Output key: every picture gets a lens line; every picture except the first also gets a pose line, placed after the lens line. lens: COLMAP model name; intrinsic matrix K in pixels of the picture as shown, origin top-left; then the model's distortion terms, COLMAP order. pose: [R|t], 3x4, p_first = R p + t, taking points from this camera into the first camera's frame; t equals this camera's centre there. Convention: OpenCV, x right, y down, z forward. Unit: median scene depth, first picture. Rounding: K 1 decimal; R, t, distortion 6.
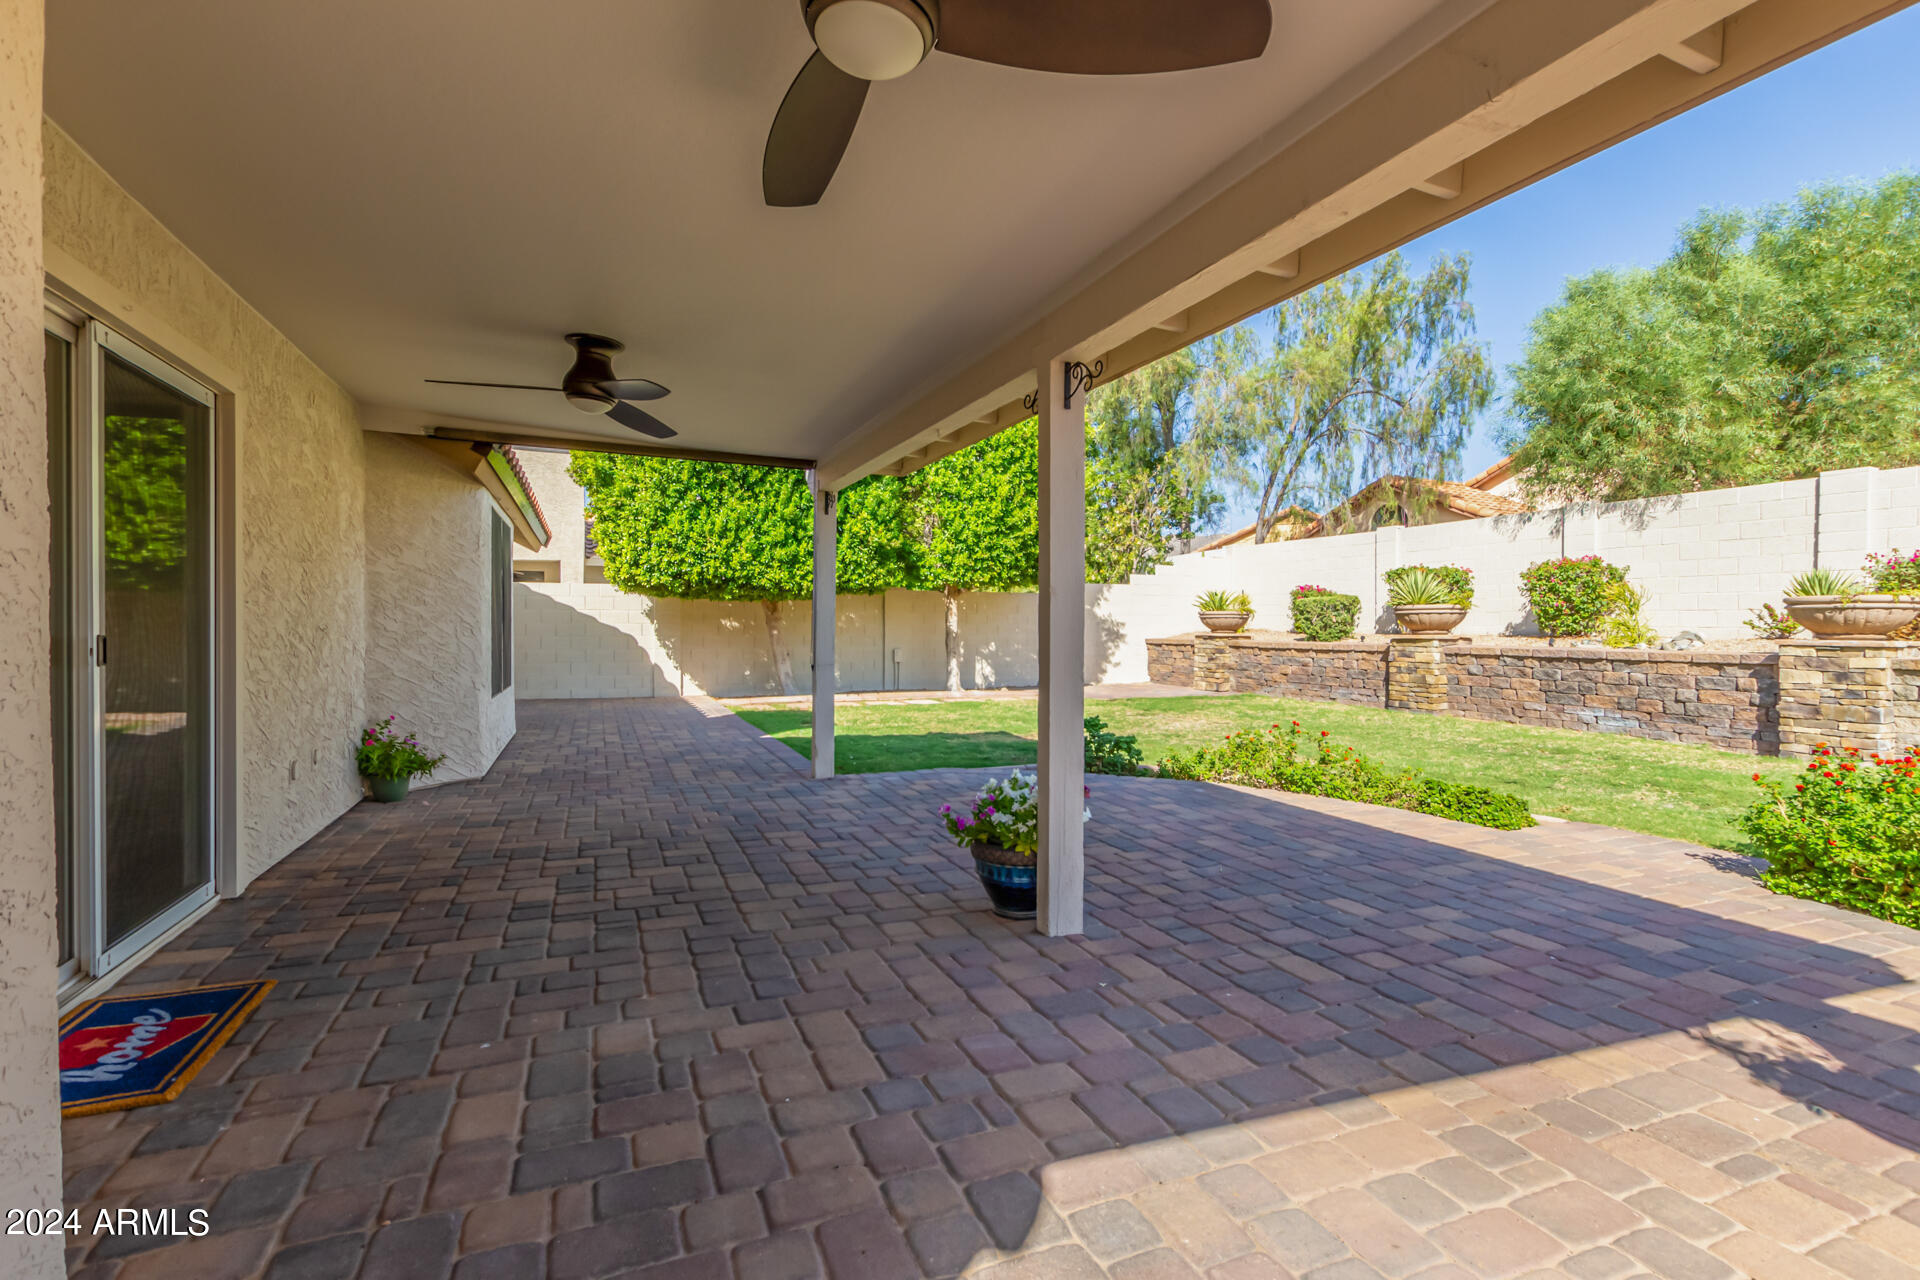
lens RADIAL K [[892.7, 0, 960.0], [0, 892.7, 640.0], [0, 0, 1]] dist [0.004175, -0.000606]
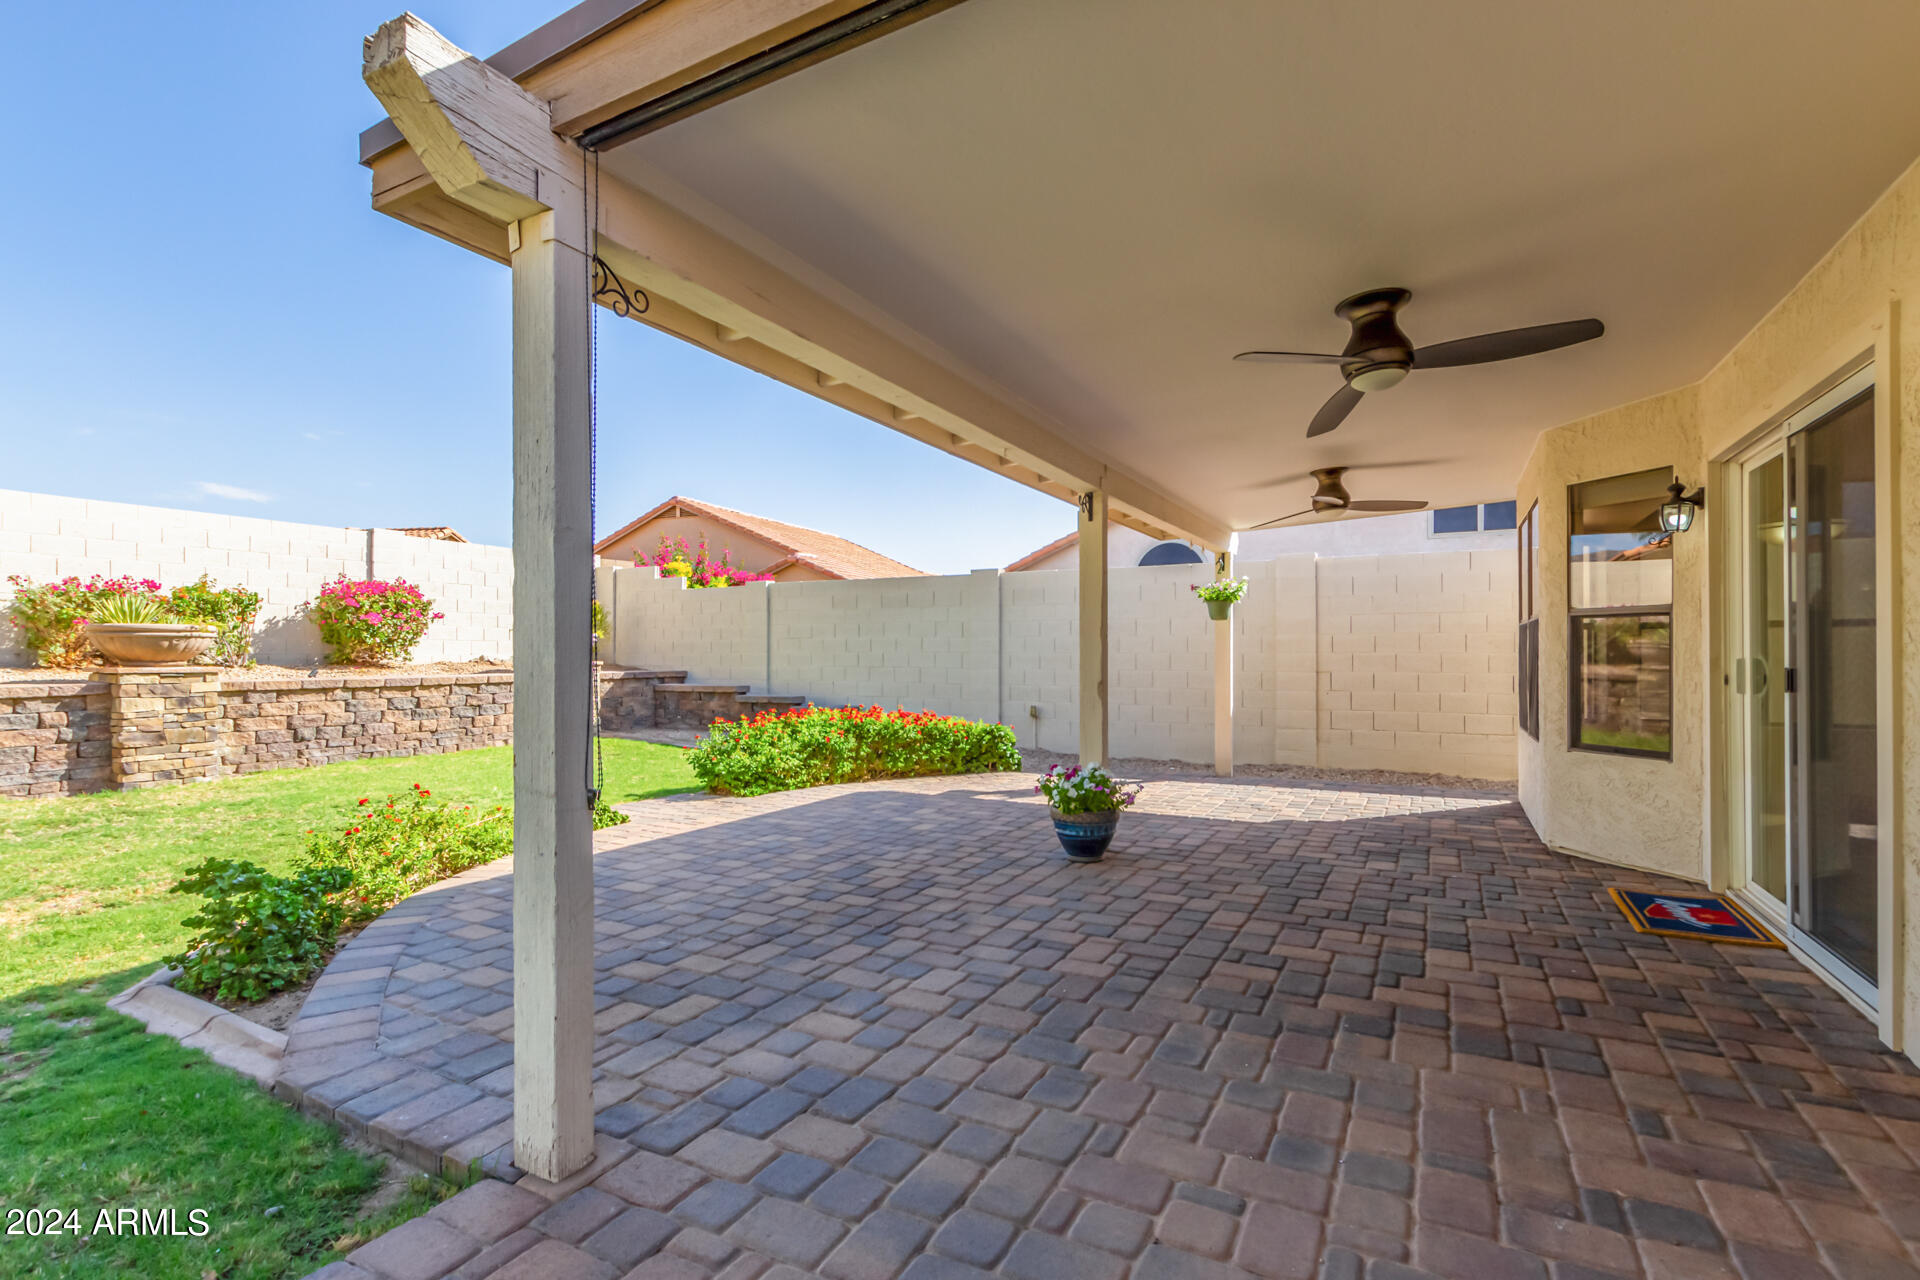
lens RADIAL K [[890.8, 0, 982.3], [0, 890.8, 654.1], [0, 0, 1]] dist [0.001668, -0.003268]
pose [[-0.646215, -0.004257, 0.763143, -0.423674], [0.012390, 0.999794, 0.016069, -0.019882], [-0.763054, 0.019839, -0.646030, 0.955624]]
